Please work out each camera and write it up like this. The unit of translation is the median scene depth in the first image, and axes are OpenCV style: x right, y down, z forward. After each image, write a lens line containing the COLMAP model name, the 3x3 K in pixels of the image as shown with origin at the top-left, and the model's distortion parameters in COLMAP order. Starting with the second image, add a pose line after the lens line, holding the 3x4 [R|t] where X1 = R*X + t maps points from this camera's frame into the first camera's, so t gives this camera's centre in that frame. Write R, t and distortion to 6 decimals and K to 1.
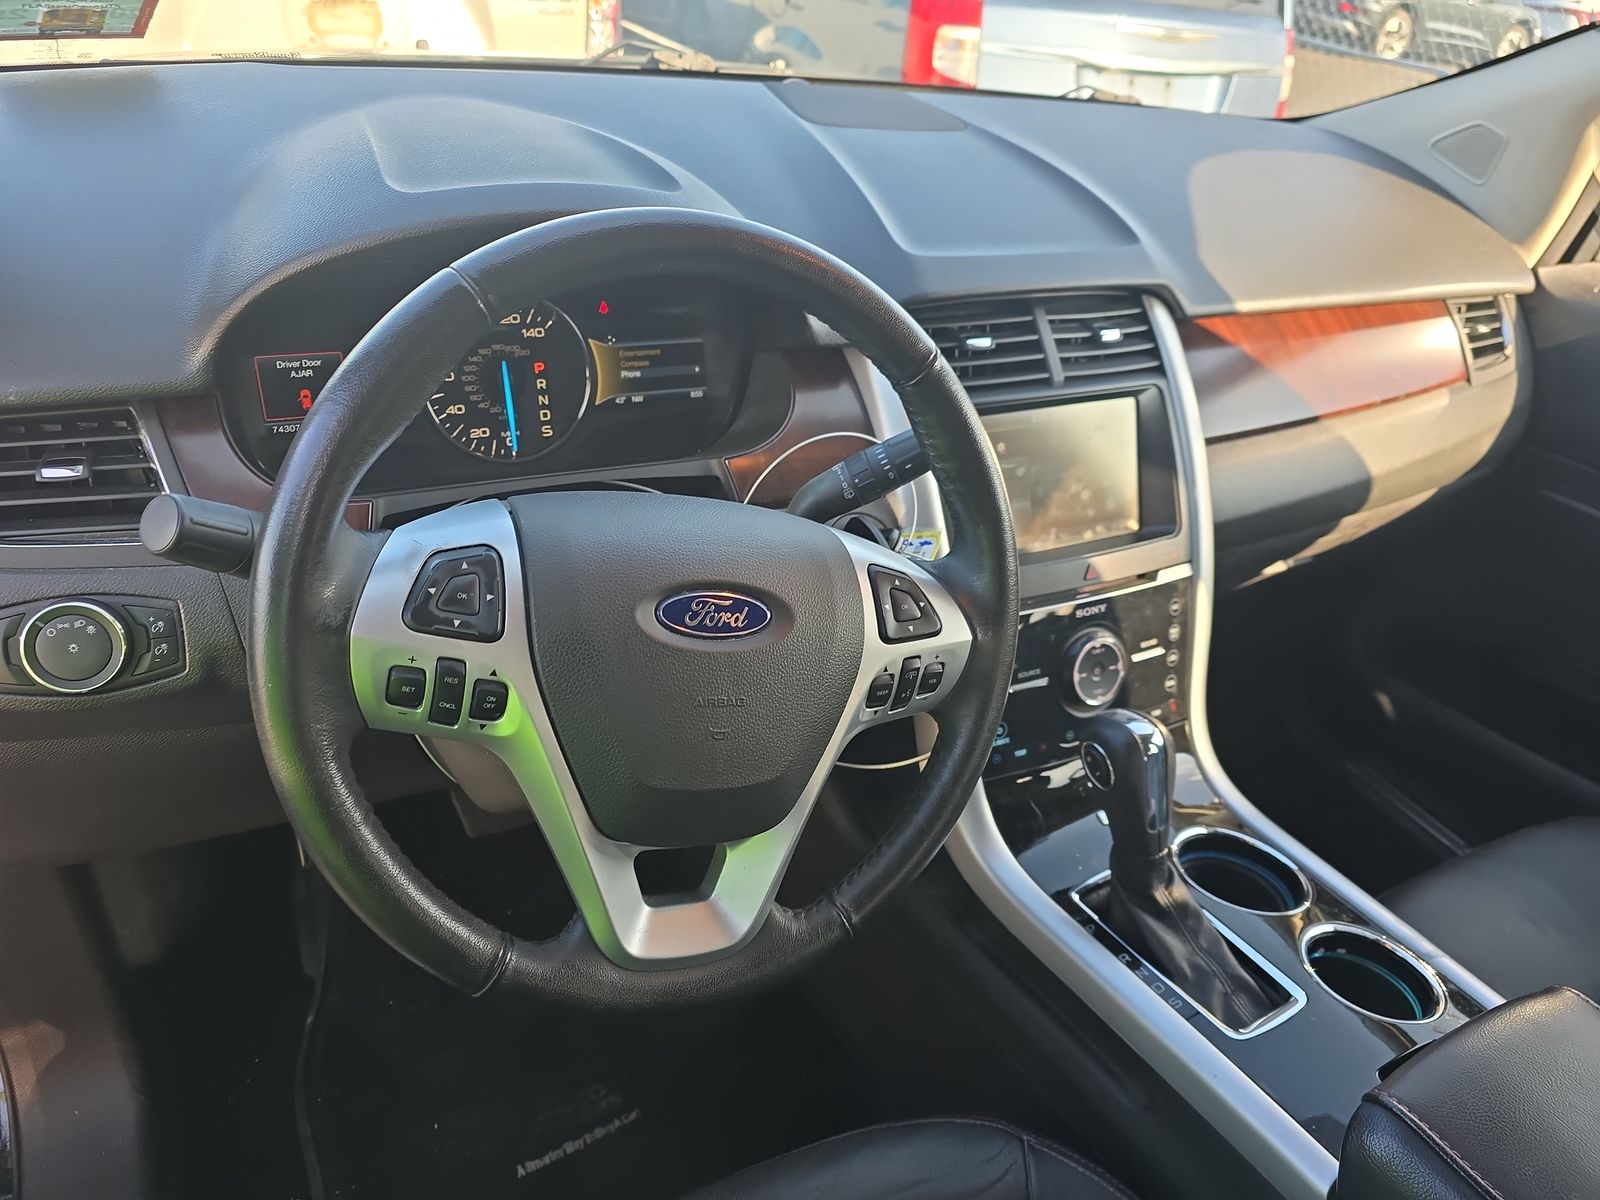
lens RADIAL K [[1071.2, 0, 800.0], [0, 1071.2, 600.0], [0, 0, 1]] dist [0.043443, -0.043746]
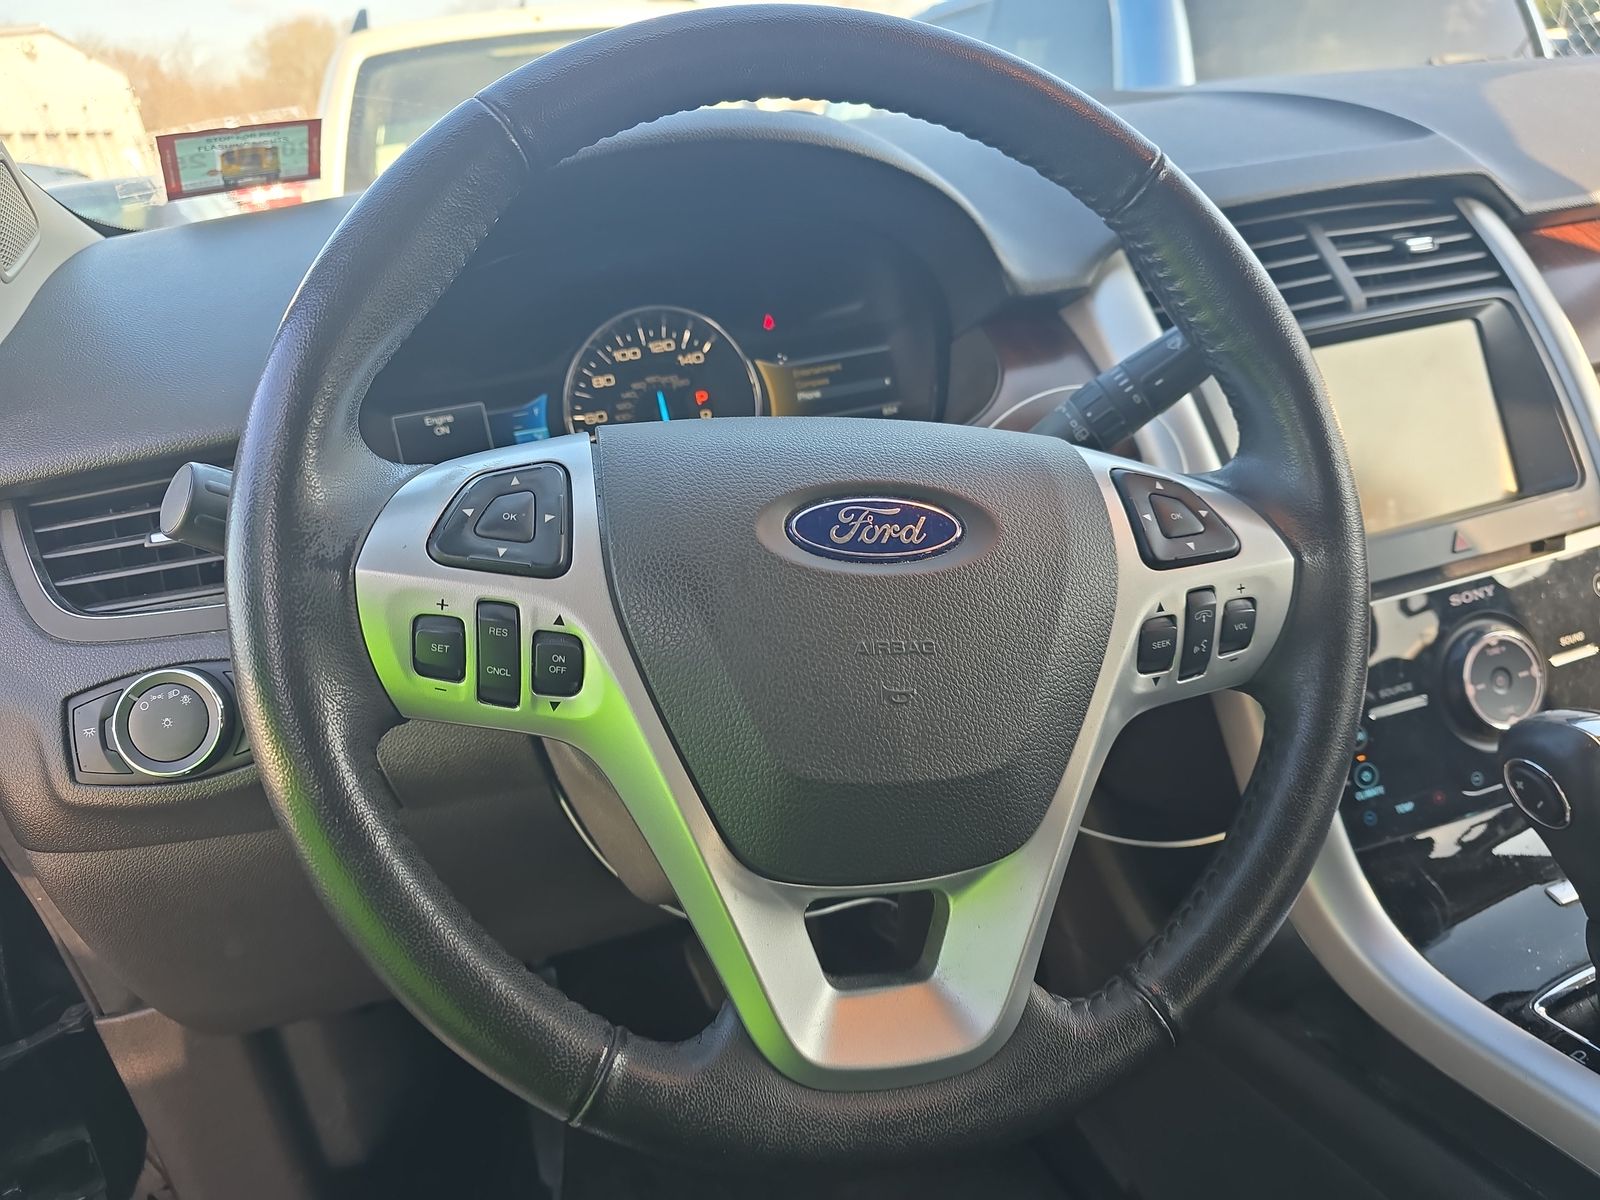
lens RADIAL K [[1090.0, 0, 800.0], [0, 1090.0, 600.0], [0, 0, 1]] dist [0.029125, -0.042727]
pose [[0.959899, -0.141715, -0.241890, 0.029898], [0.094099, 0.975639, -0.198176, 0.167191], [0.264082, 0.167467, 0.949850, 0.294009]]
